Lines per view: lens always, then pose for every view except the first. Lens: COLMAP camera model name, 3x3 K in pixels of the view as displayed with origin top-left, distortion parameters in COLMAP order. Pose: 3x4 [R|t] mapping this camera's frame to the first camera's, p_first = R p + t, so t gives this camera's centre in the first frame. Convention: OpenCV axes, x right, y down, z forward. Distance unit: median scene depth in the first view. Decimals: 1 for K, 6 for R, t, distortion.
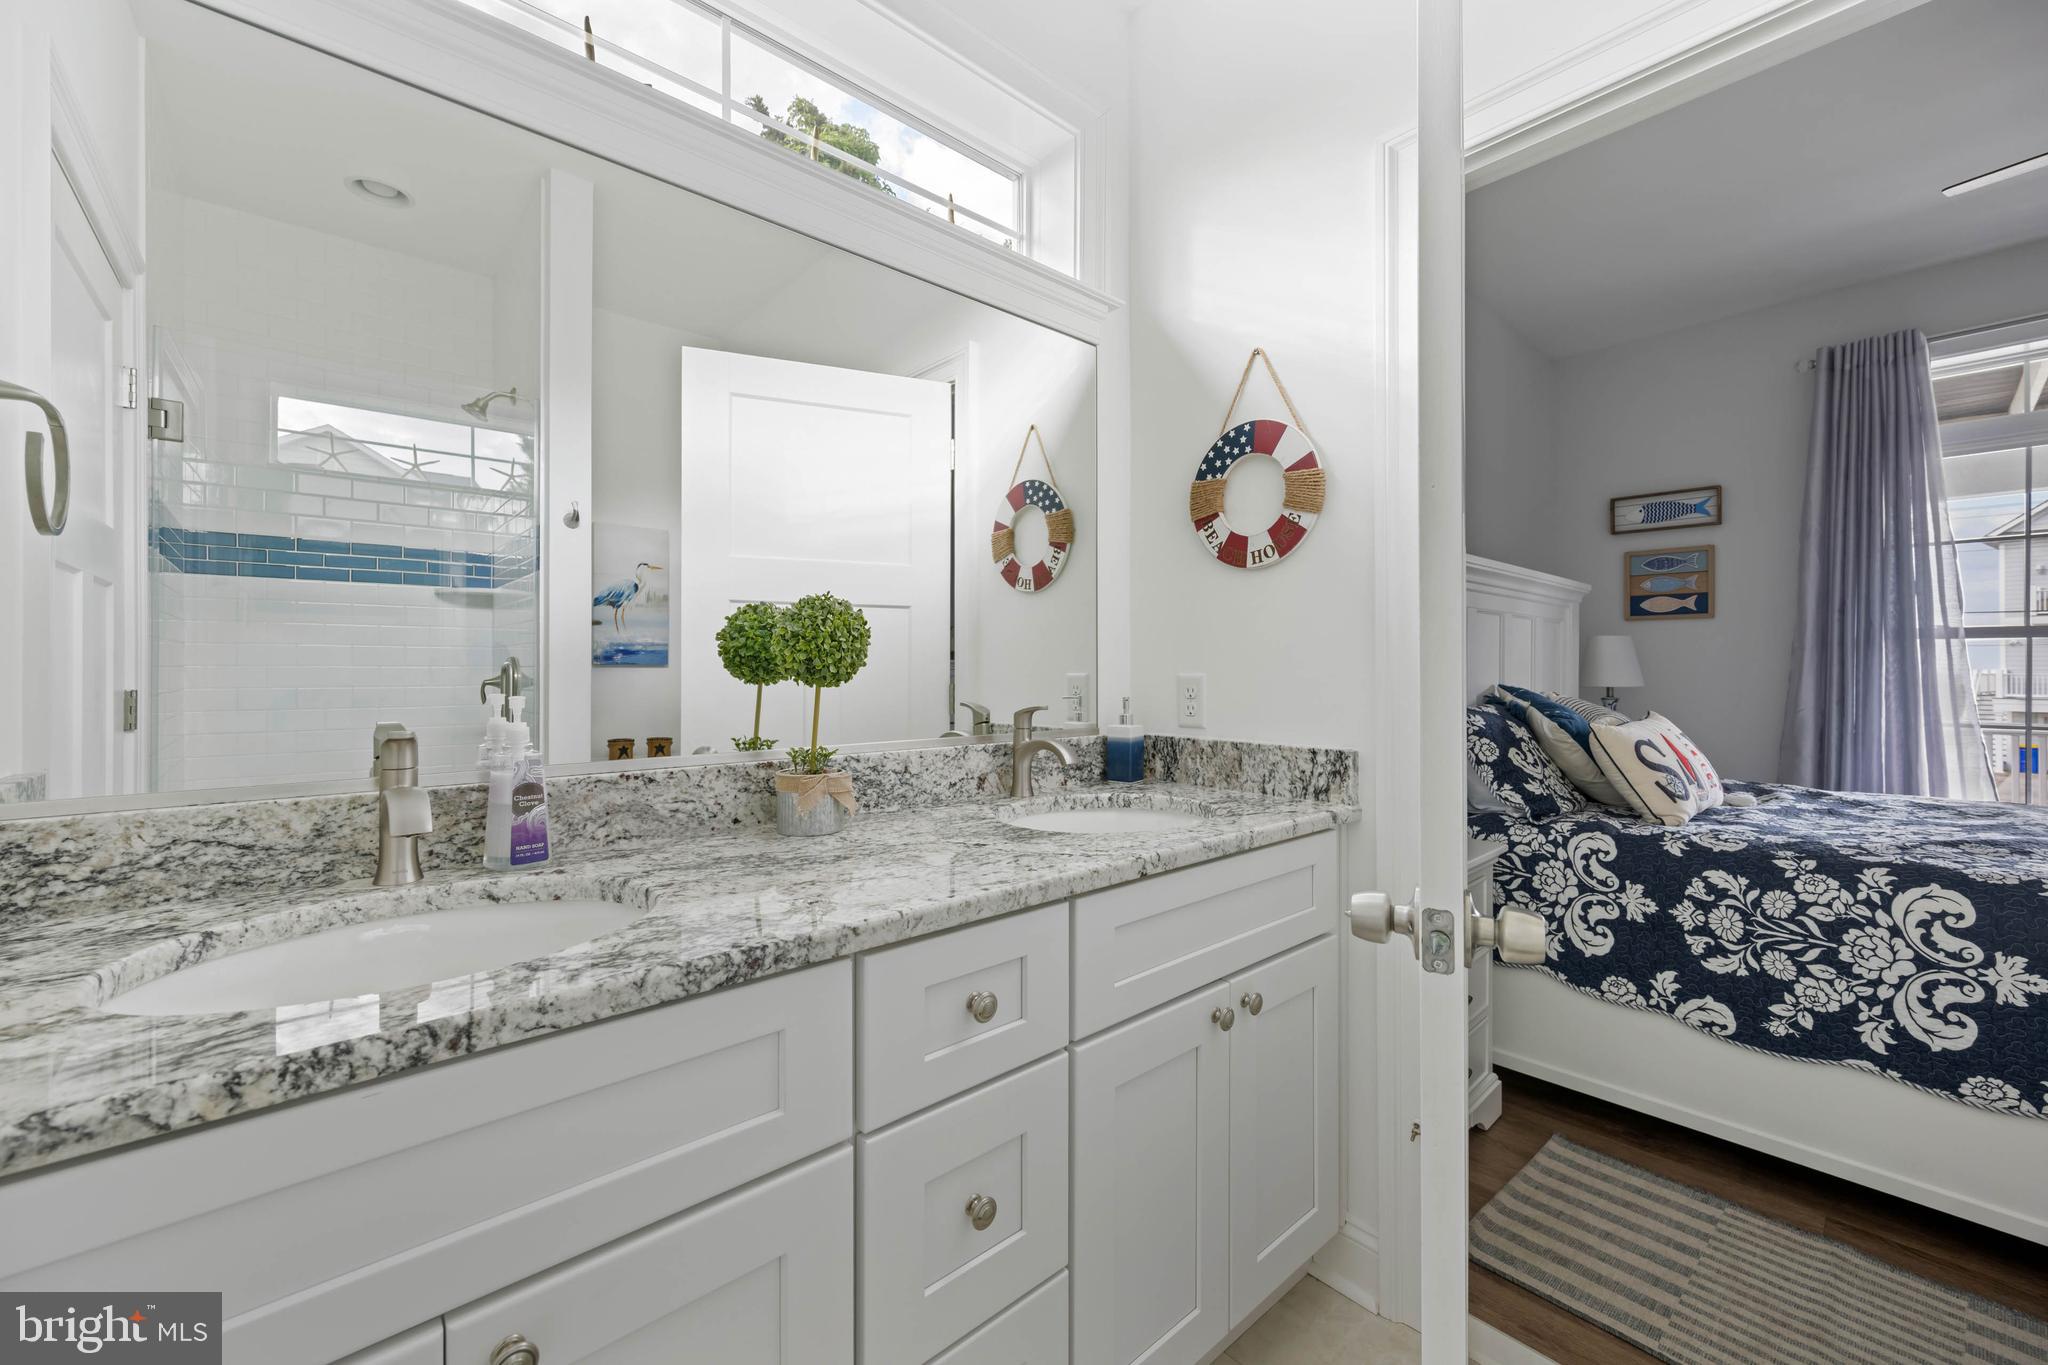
lens RADIAL K [[804.5, 0, 1027.5], [0, 804.5, 665.5], [0, 0, 1]] dist [-0.000042, 0.000016]
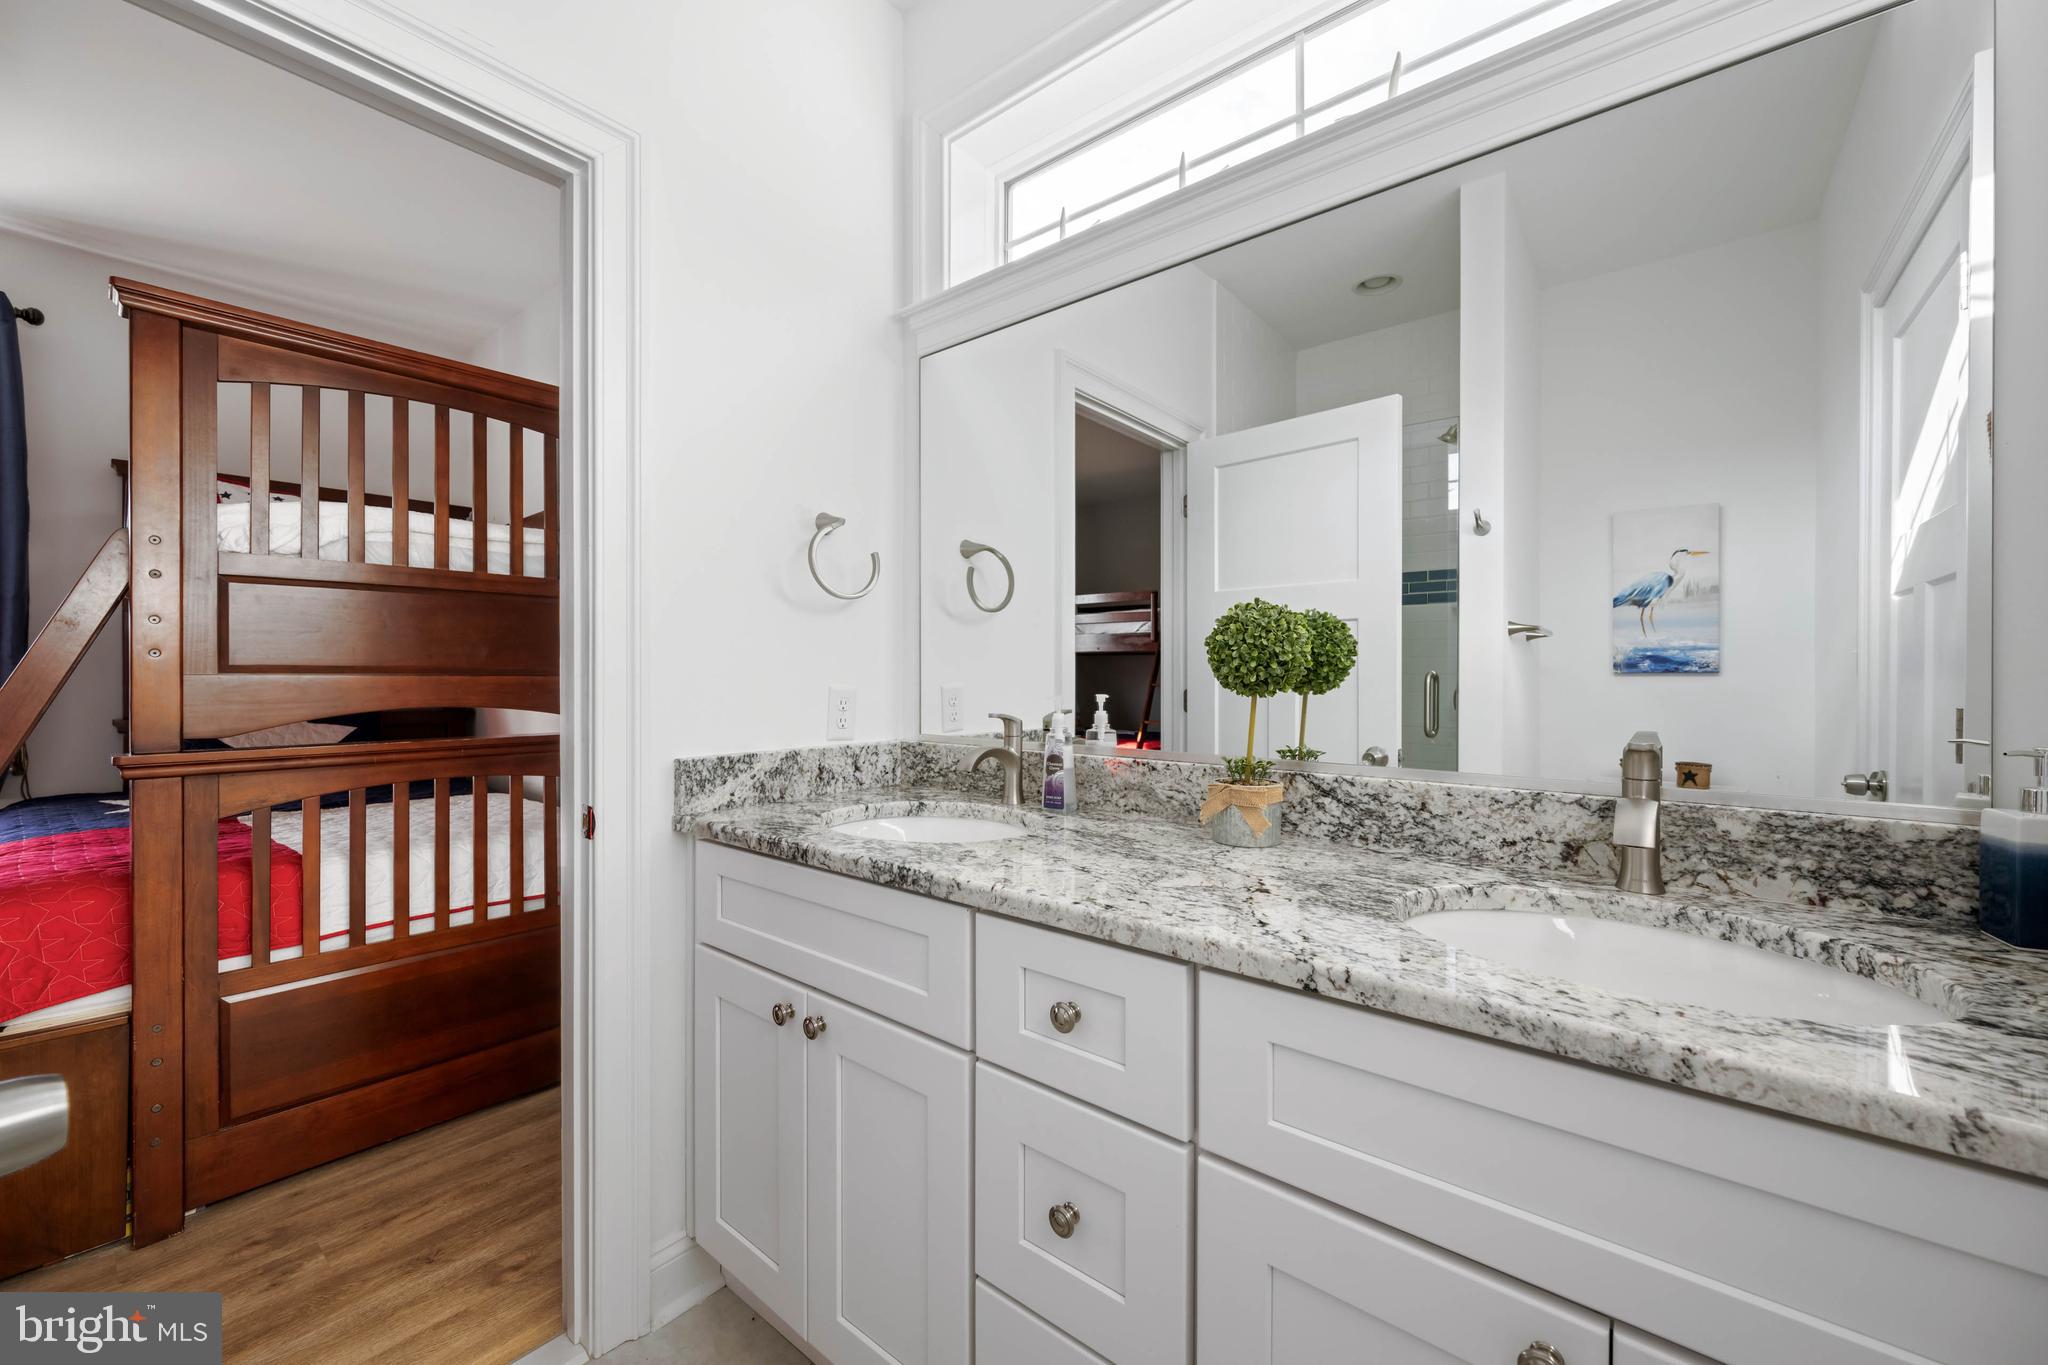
lens RADIAL K [[799.8, 0, 1024.0], [0, 799.8, 682.5], [0, 0, 1]] dist [-0.000112, -0.000119]
pose [[0.161413, 0.011226, -0.986823, 0.708104], [0.000347, 0.999935, 0.011432, -0.002432], [0.986887, -0.002188, 0.161399, 0.613603]]
